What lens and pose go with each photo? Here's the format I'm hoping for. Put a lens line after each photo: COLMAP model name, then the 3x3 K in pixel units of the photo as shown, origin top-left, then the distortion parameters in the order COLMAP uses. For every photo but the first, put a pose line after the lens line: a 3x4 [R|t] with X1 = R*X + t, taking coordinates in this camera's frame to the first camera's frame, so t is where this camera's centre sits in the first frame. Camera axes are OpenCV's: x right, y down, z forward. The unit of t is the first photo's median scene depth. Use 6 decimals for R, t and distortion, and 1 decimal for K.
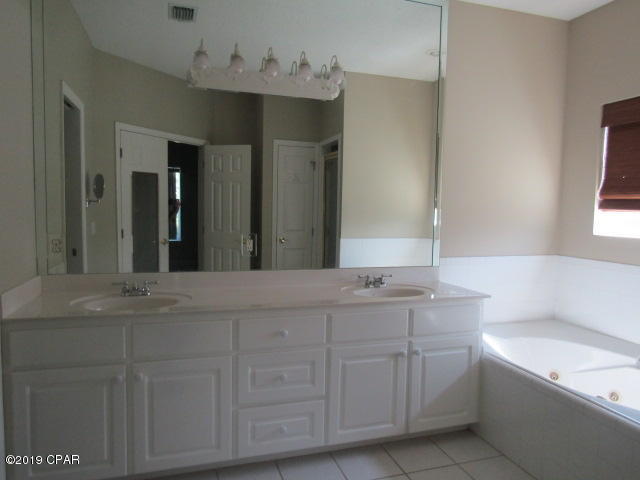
lens RADIAL K [[449.0, 0, 324.3], [0, 449.0, 242.7], [0, 0, 1]] dist [-0.021571, 0.005435]
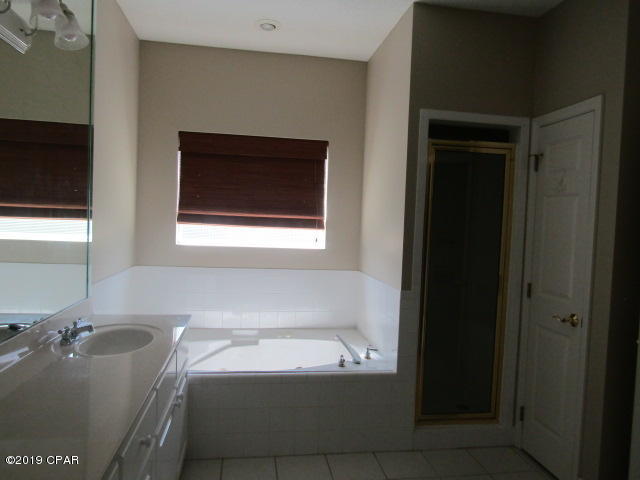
lens RADIAL K [[449.0, 0, 322.0], [0, 449.0, 240.8], [0, 0, 1]] dist [-0.021571, 0.005435]
pose [[0.158475, -0.059351, 0.985577, -0.487353], [0.038140, 0.997815, 0.053955, -0.079835], [-0.986626, 0.029039, 0.160393, 0.477418]]
